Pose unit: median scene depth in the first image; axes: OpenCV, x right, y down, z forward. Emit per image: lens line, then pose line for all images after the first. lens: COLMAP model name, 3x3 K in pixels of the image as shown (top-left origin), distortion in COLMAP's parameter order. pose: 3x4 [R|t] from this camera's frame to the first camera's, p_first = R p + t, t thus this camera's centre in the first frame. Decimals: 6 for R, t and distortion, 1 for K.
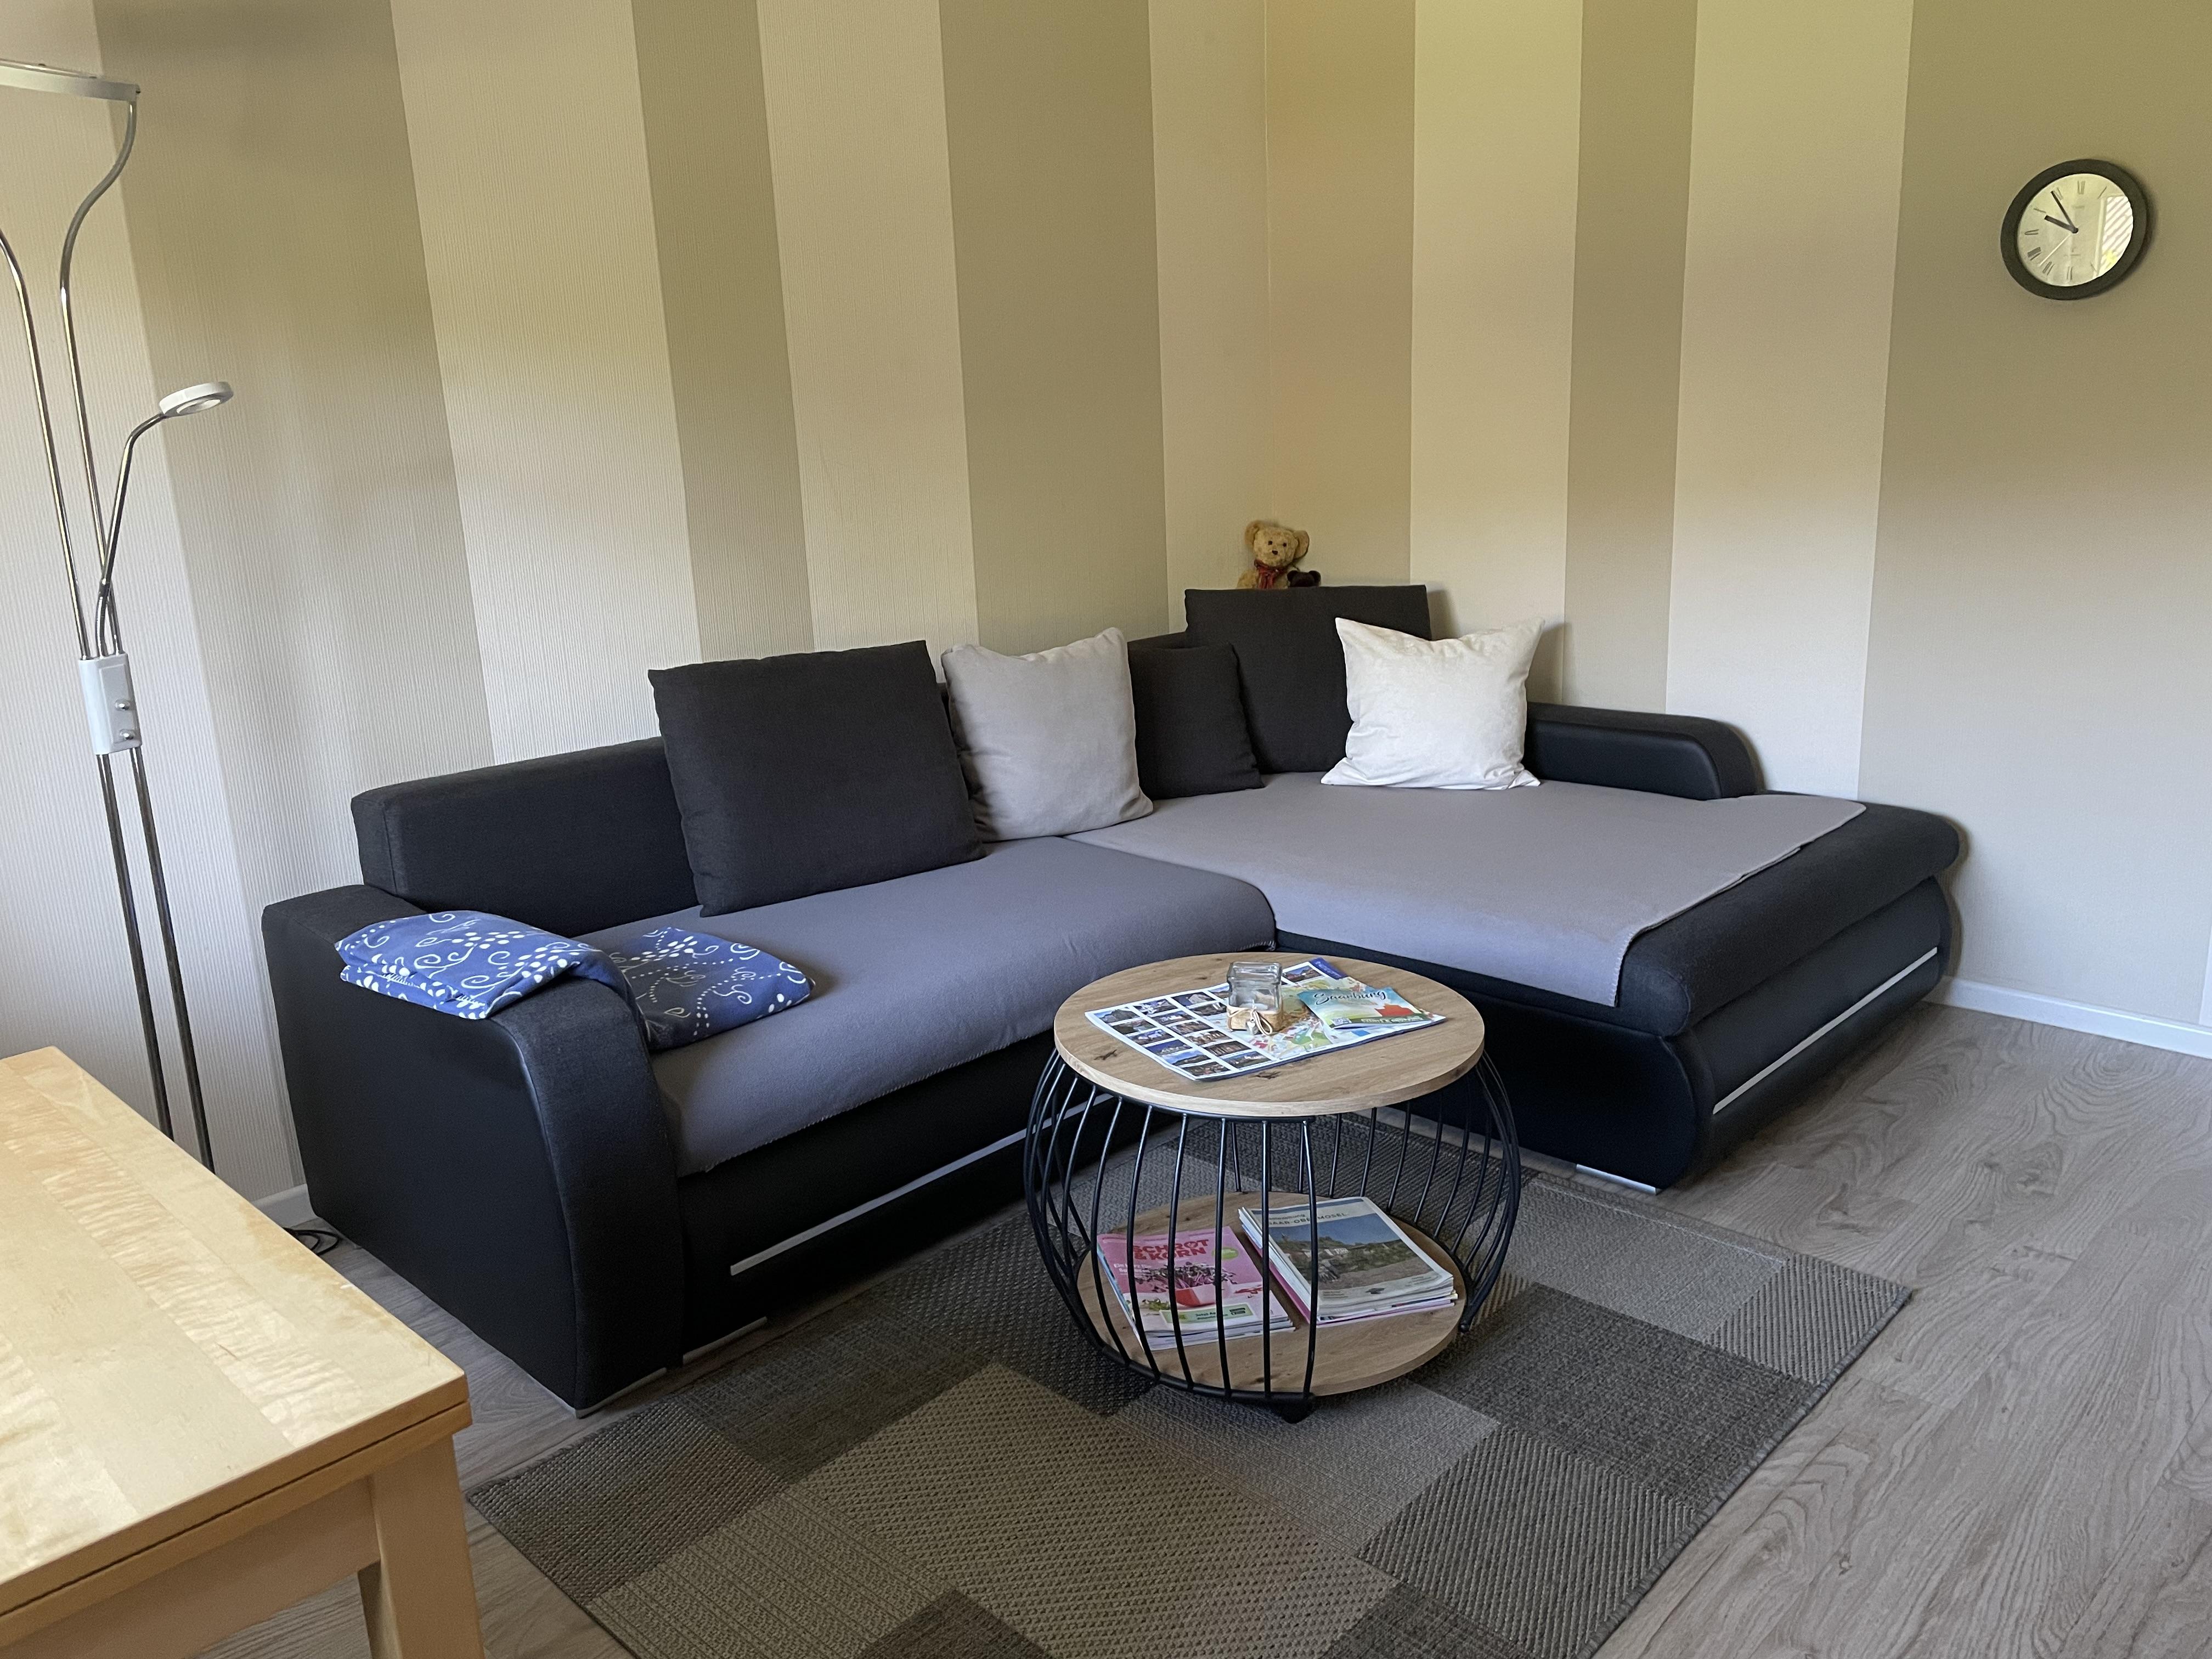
lens RADIAL K [[1687.1, 0, 1104.2], [0, 1687.1, 820.4], [0, 0, 1]] dist [0.099761, -0.139033]
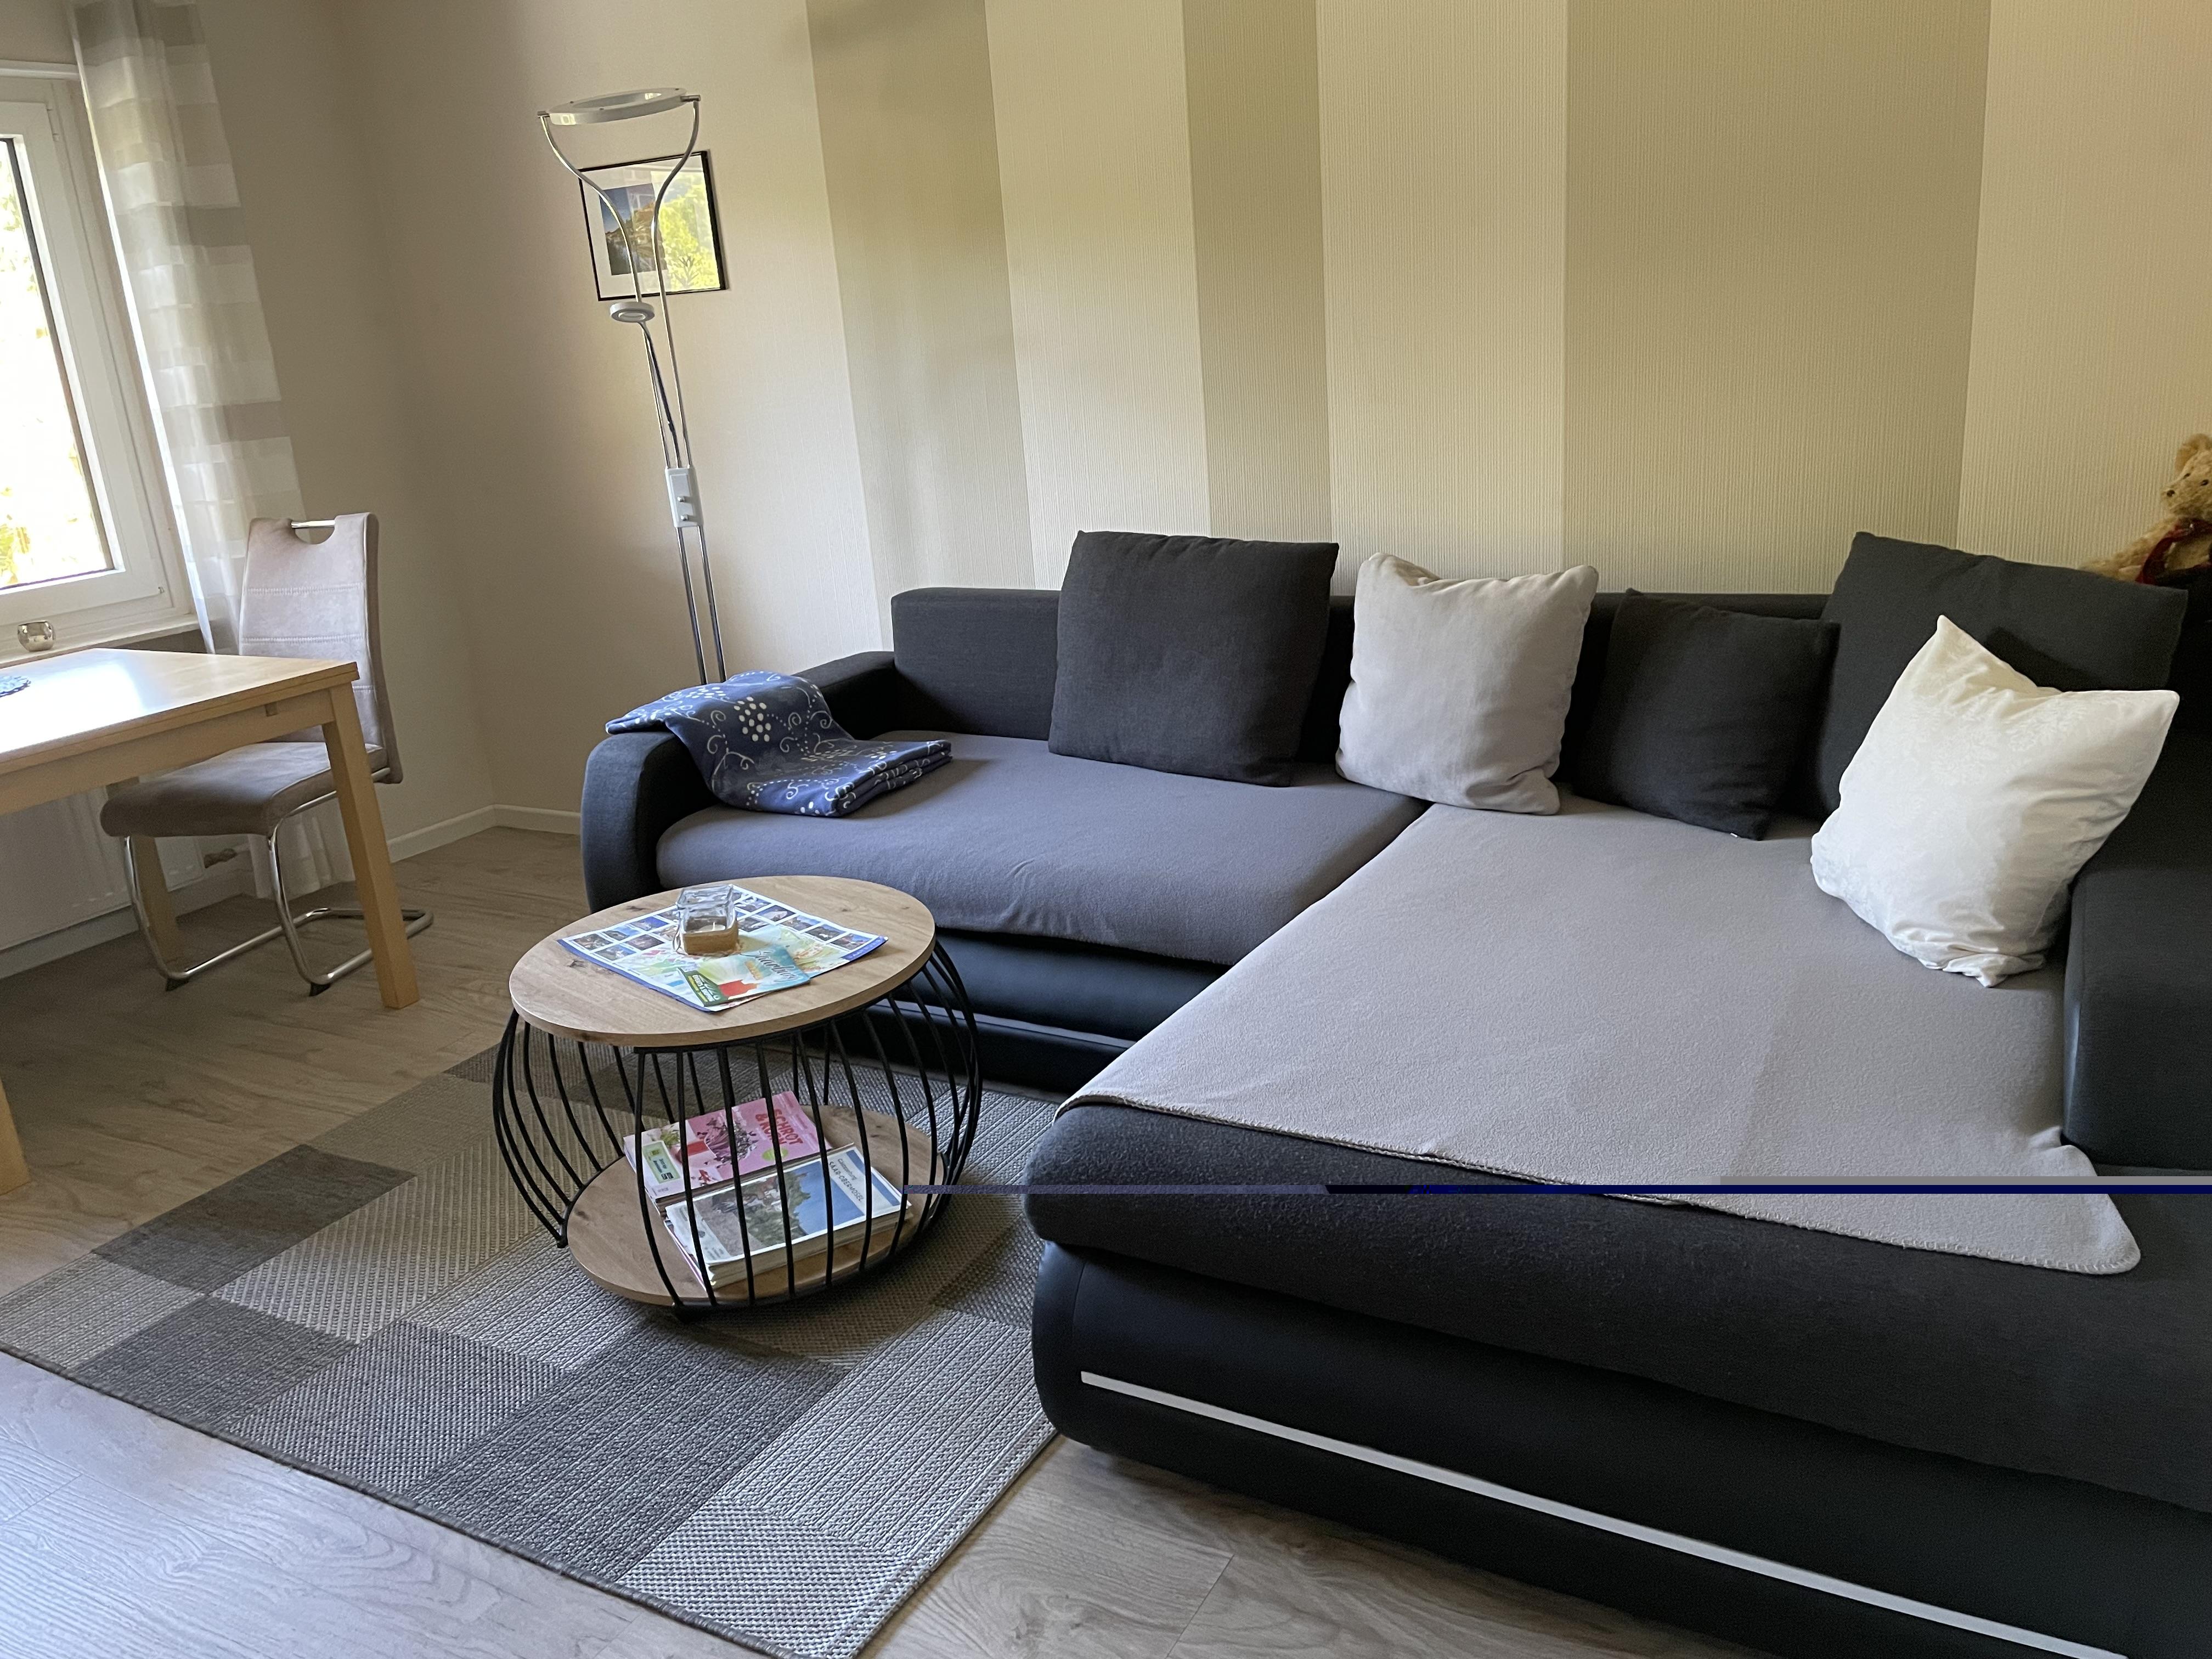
lens RADIAL K [[1687.1, 0, 1104.2], [0, 1687.1, 820.4], [0, 0, 1]] dist [0.099761, -0.139033]
pose [[0.253486, 0.303803, -0.918395, 0.908579], [-0.173362, 0.948299, 0.265846, -0.227154], [0.951678, 0.091826, 0.293048, 0.765426]]
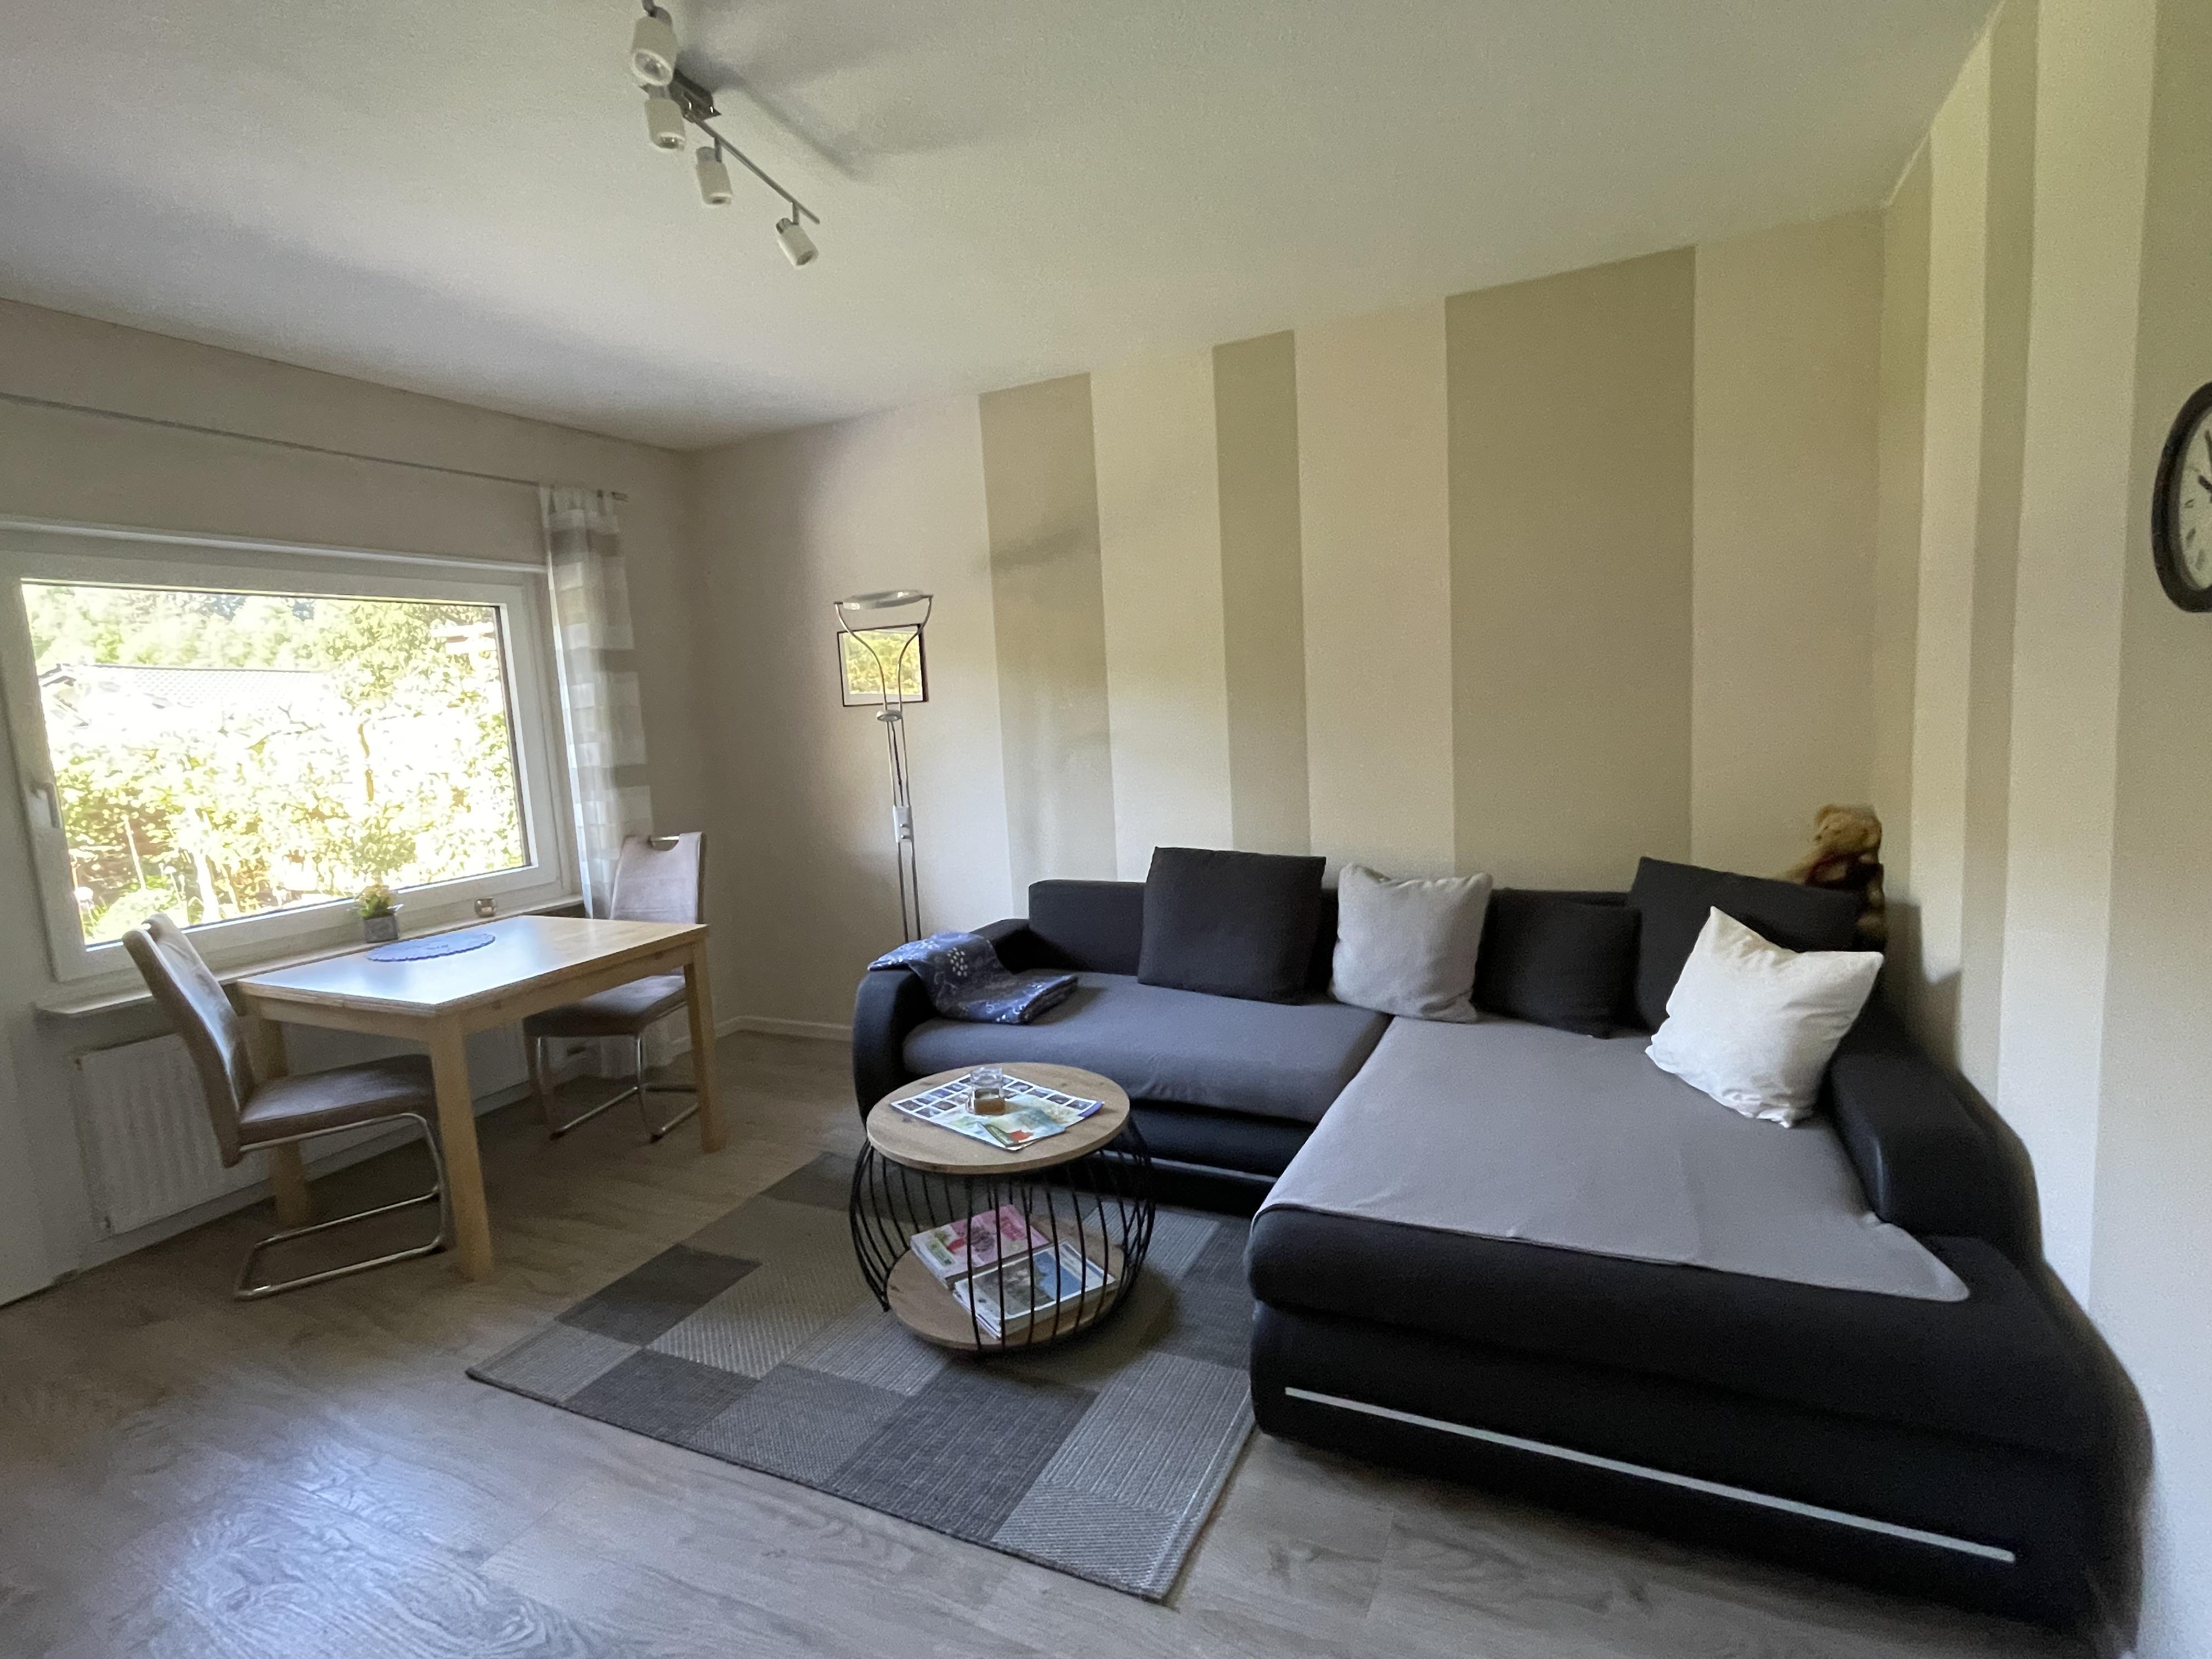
lens RADIAL K [[1081.4, 0, 1097.6], [0, 1081.4, 830.1], [0, 0, 1]] dist [-0.001058, -0.000155]
pose [[0.316269, 0.140033, -0.938277, 0.894970], [-0.191227, 0.978154, 0.081527, -0.208010], [0.929196, 0.153640, 0.336138, 0.587955]]
